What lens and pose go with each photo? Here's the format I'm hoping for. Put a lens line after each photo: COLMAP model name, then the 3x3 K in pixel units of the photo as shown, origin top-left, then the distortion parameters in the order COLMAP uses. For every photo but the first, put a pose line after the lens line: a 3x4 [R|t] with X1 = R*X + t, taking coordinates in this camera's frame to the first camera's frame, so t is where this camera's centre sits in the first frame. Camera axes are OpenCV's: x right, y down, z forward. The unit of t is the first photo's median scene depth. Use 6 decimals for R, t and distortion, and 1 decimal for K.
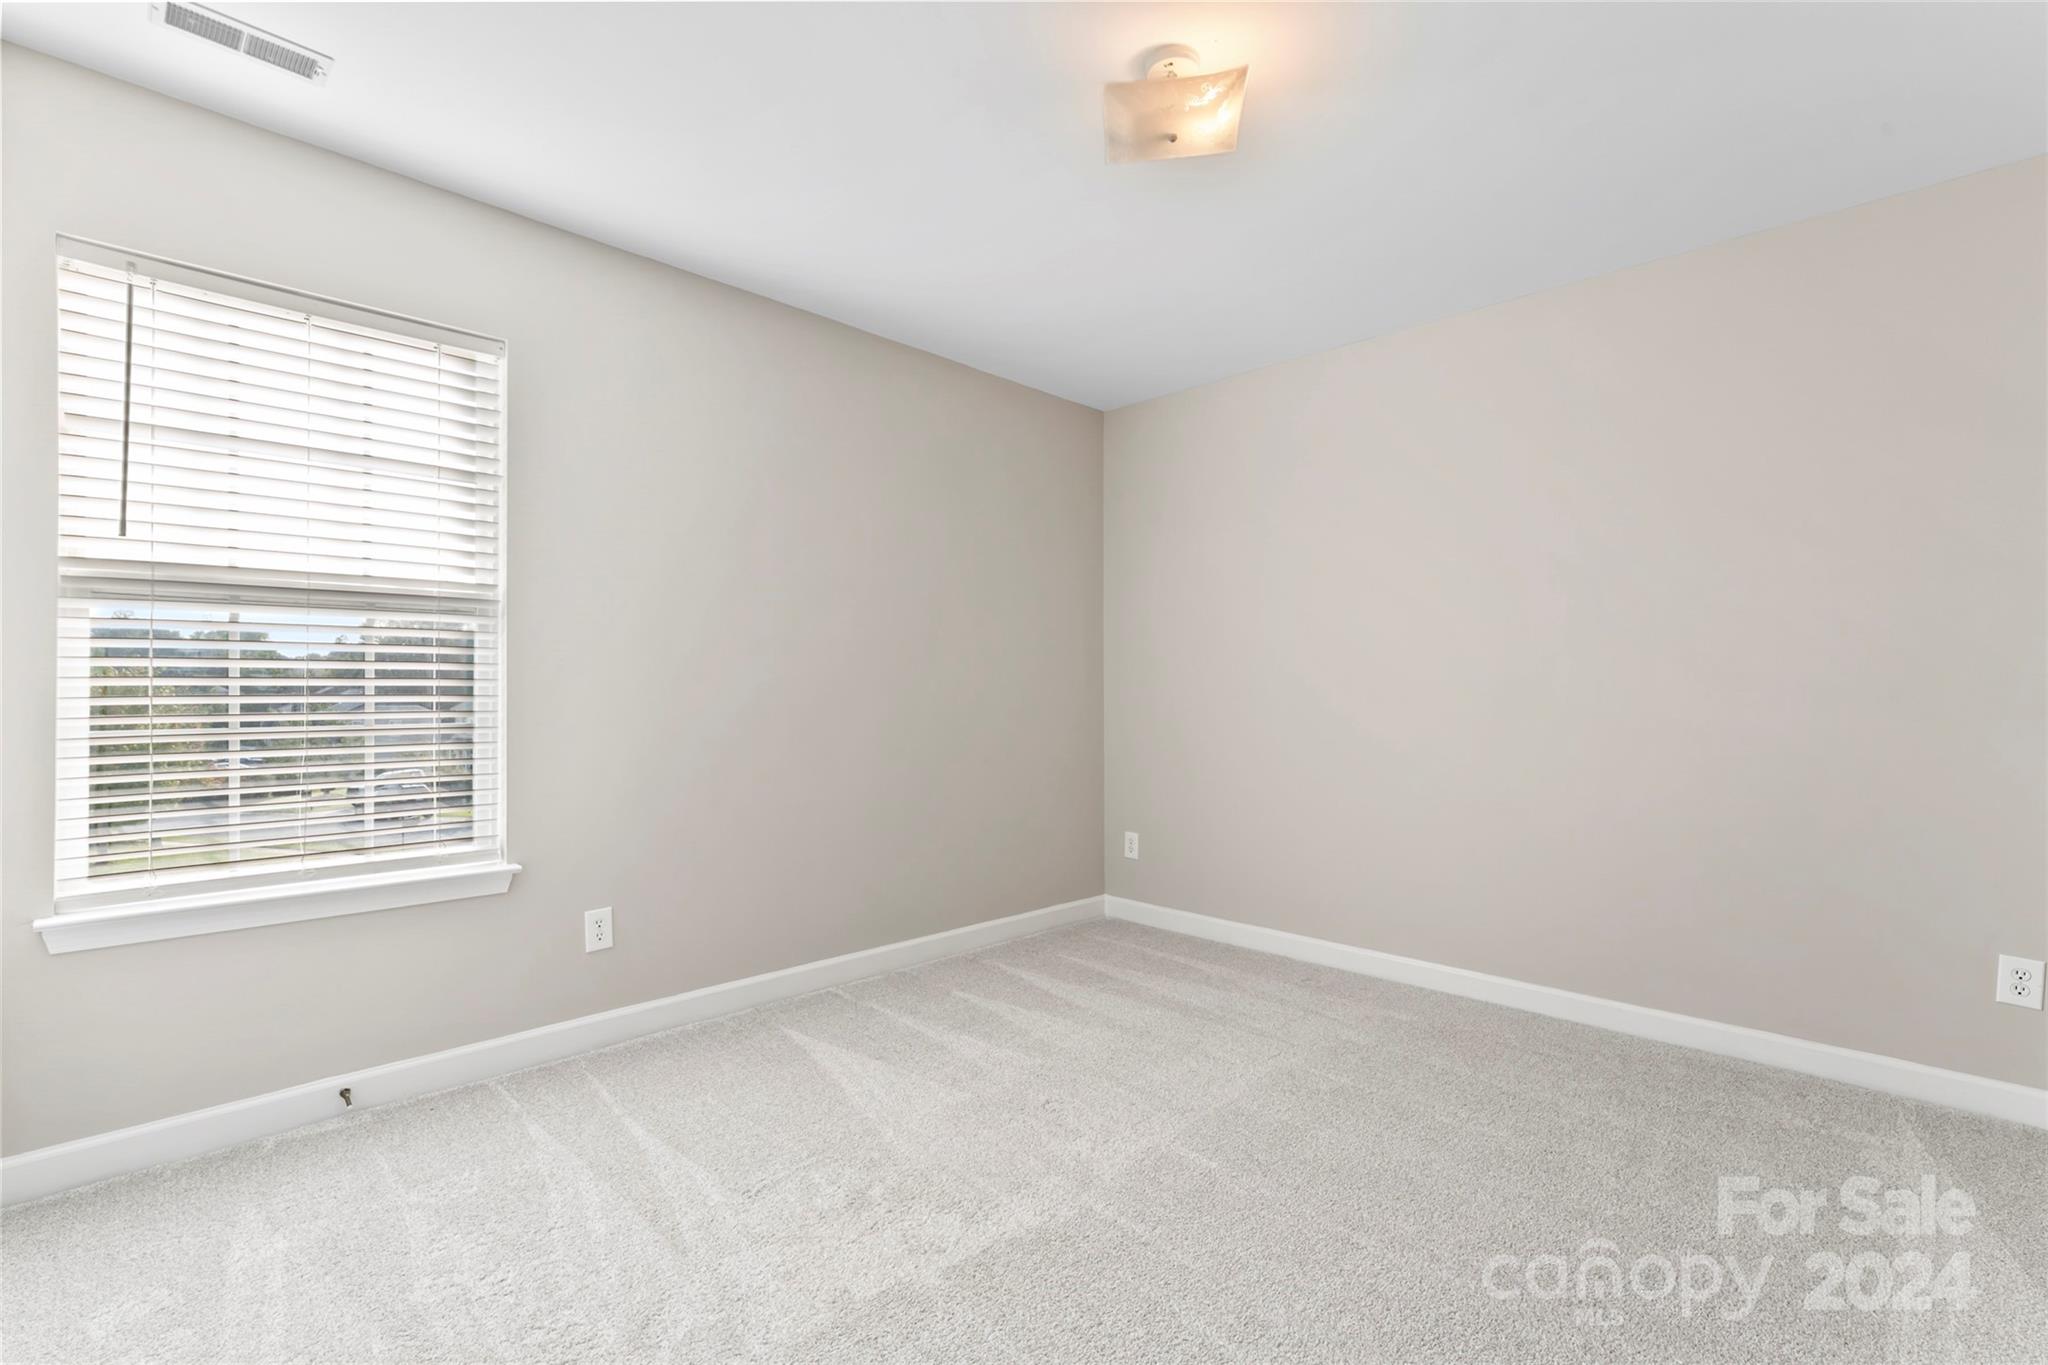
lens RADIAL K [[923.9, 0, 1026.5], [0, 923.9, 684.3], [0, 0, 1]] dist [-0.000246, 0.000820]
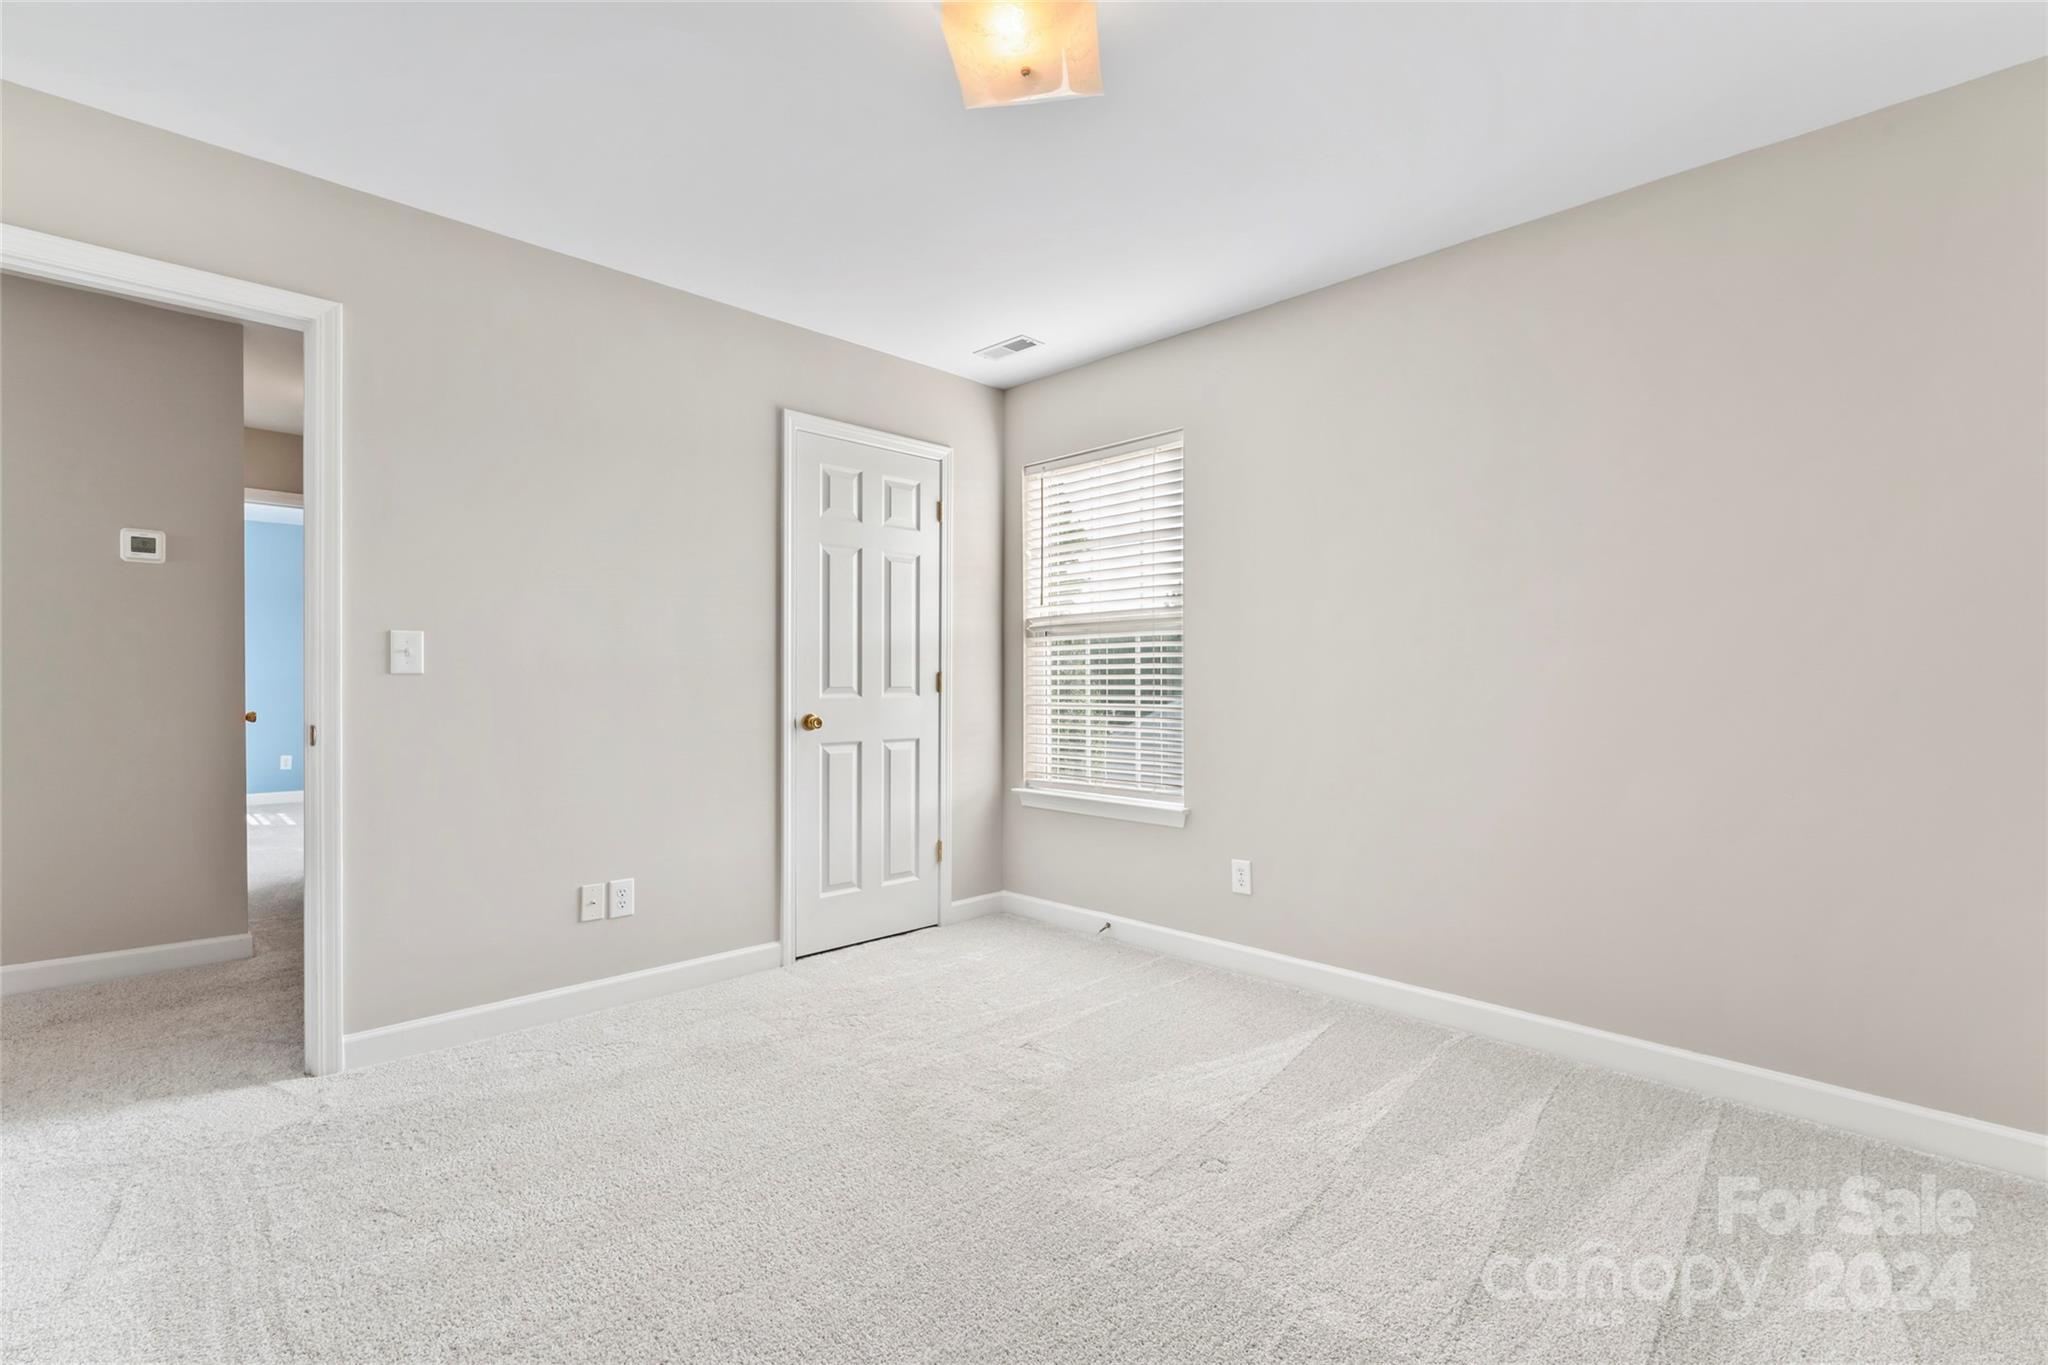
lens RADIAL K [[923.9, 0, 1021.1], [0, 923.9, 683.5], [0, 0, 1]] dist [-0.000246, 0.000820]
pose [[-0.001607, 0.004649, -0.999988, 0.821296], [0.008604, 0.999952, 0.004635, 0.000524], [0.999962, -0.008597, -0.001647, 0.763263]]
